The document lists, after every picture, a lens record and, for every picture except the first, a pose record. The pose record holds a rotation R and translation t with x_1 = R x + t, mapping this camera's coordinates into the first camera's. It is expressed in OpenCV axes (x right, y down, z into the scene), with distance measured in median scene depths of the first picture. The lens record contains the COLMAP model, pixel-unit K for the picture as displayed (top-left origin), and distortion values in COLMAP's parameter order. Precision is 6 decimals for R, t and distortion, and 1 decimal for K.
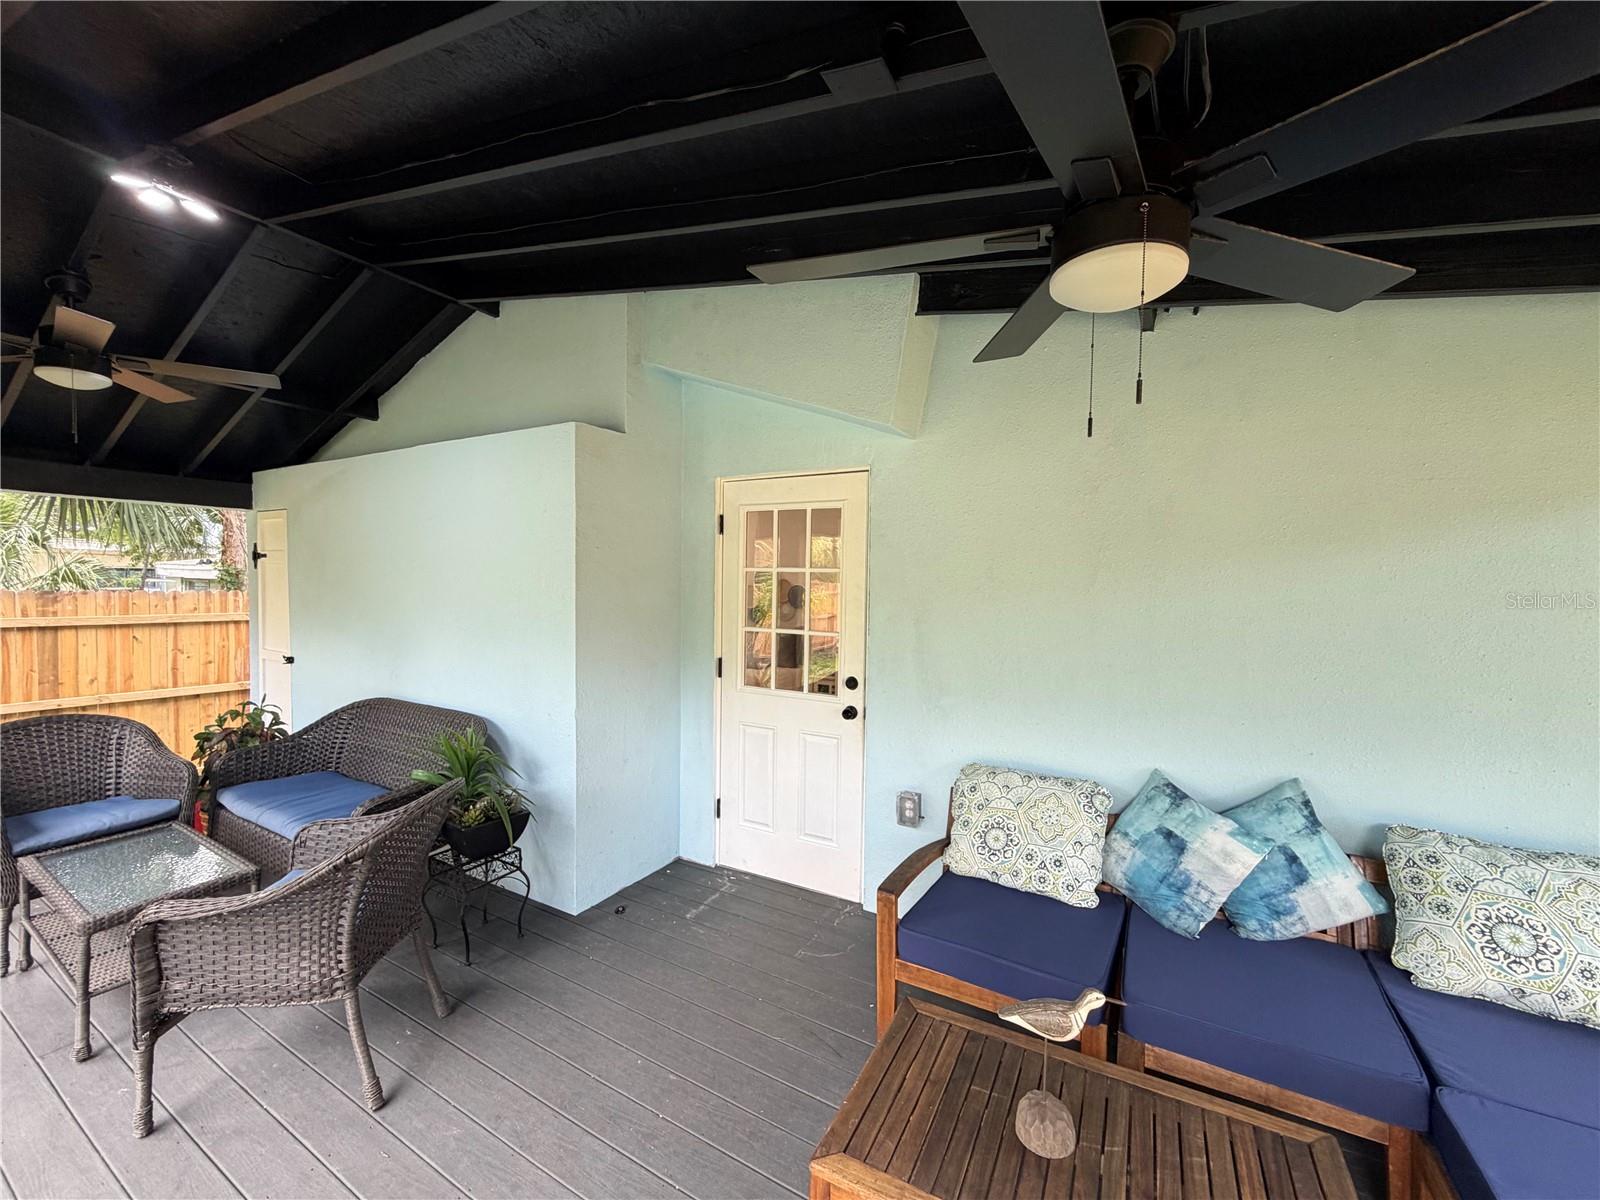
lens RADIAL K [[642.0, 0, 793.6], [0, 642.0, 600.6], [0, 0, 1]] dist [-0.000697, 0.000492]
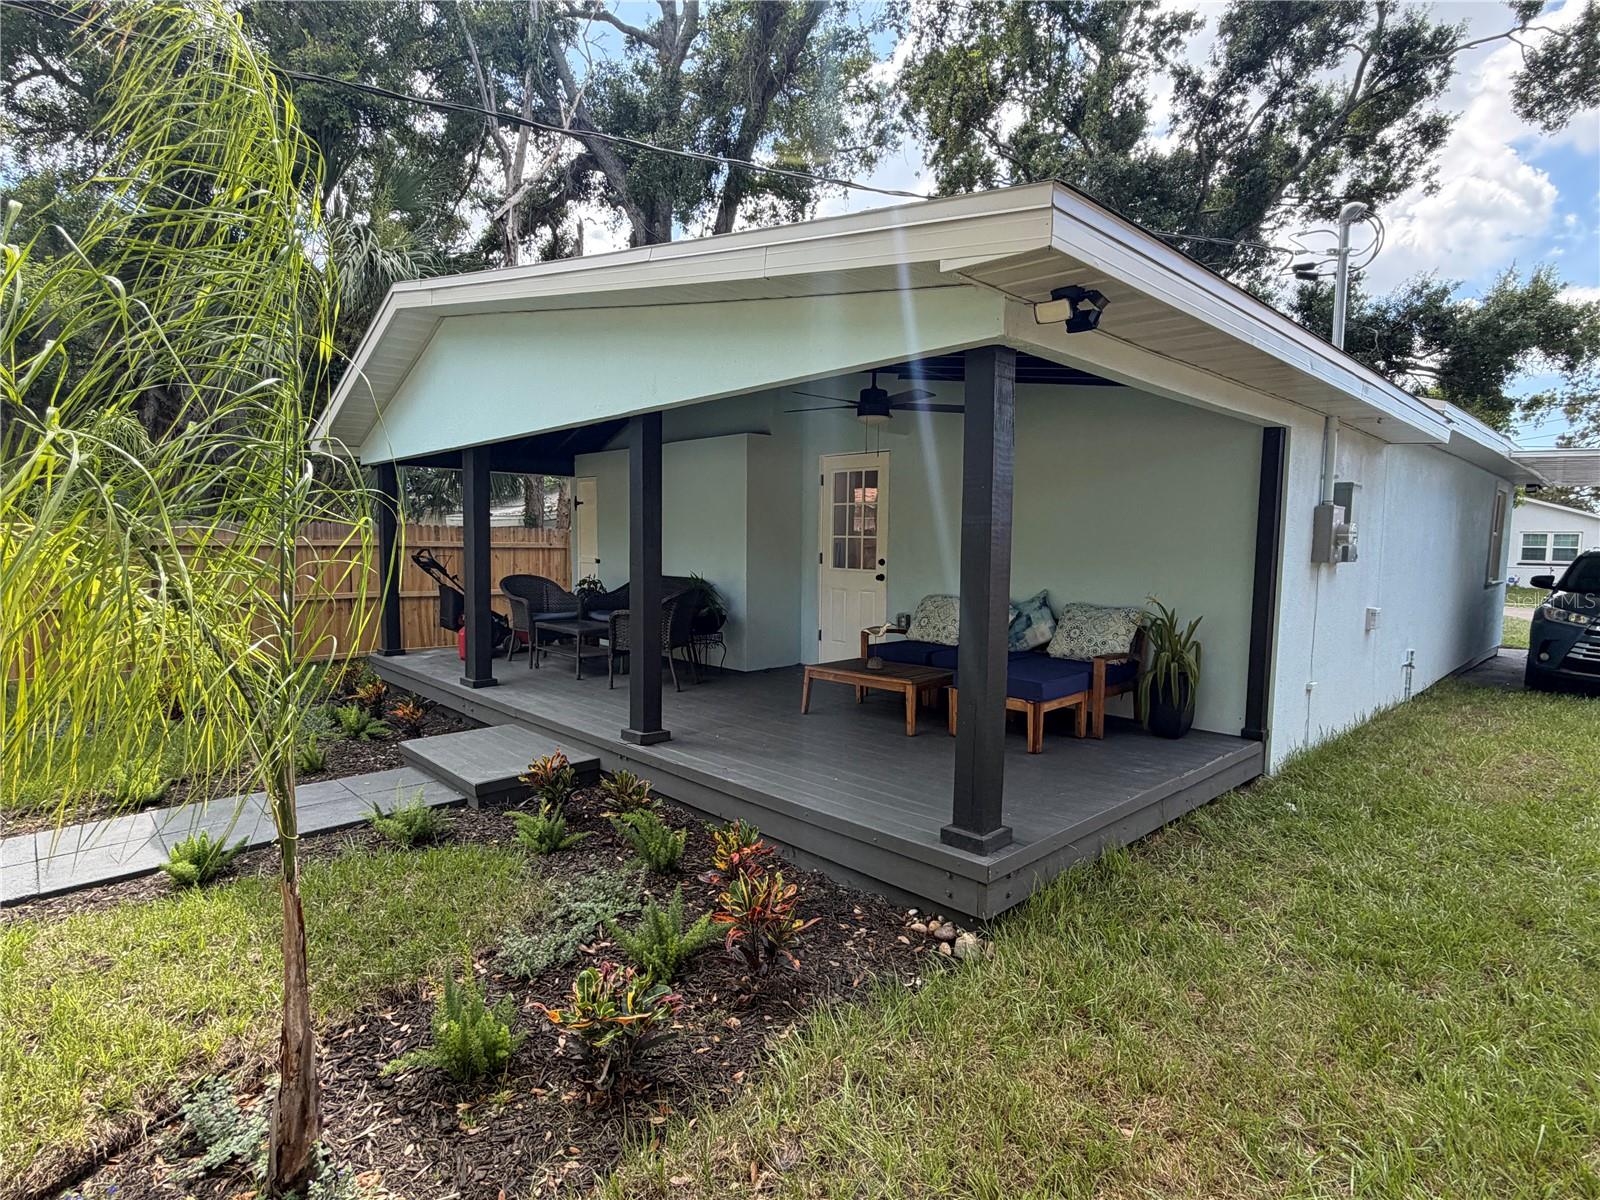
lens RADIAL K [[817.1, 0, 794.6], [0, 817.1, 598.6], [0, 0, 1]] dist [-0.007166, 0.000154]
pose [[0.960244, 0.017330, -0.278622, 0.490465], [-0.006868, 0.999236, 0.038482, 0.136254], [0.279076, -0.035039, 0.959629, -1.338696]]
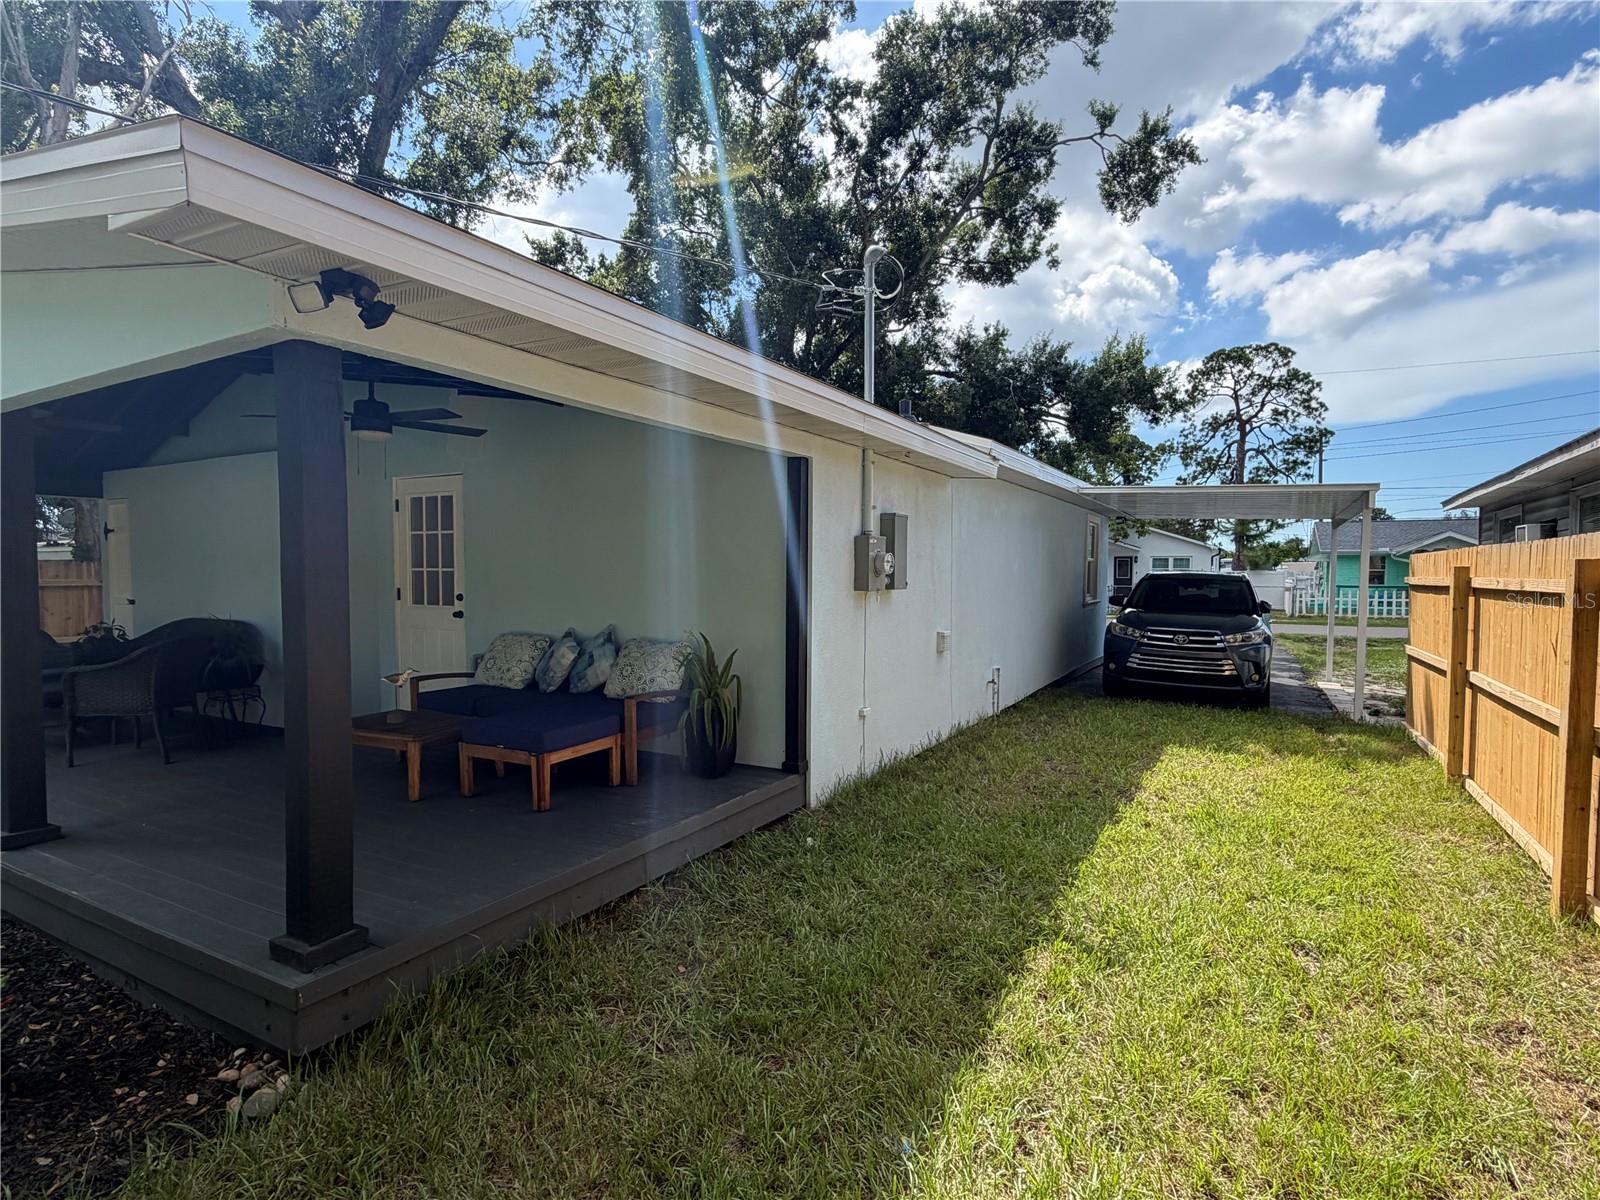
lens RADIAL K [[817.1, 0, 810.1], [0, 817.1, 595.6], [0, 0, 1]] dist [-0.007166, 0.000154]
pose [[0.999599, -0.014381, 0.024376, 0.912979], [0.014353, 0.999896, 0.001296, 0.125750], [-0.024392, -0.000945, 0.999702, -1.134693]]
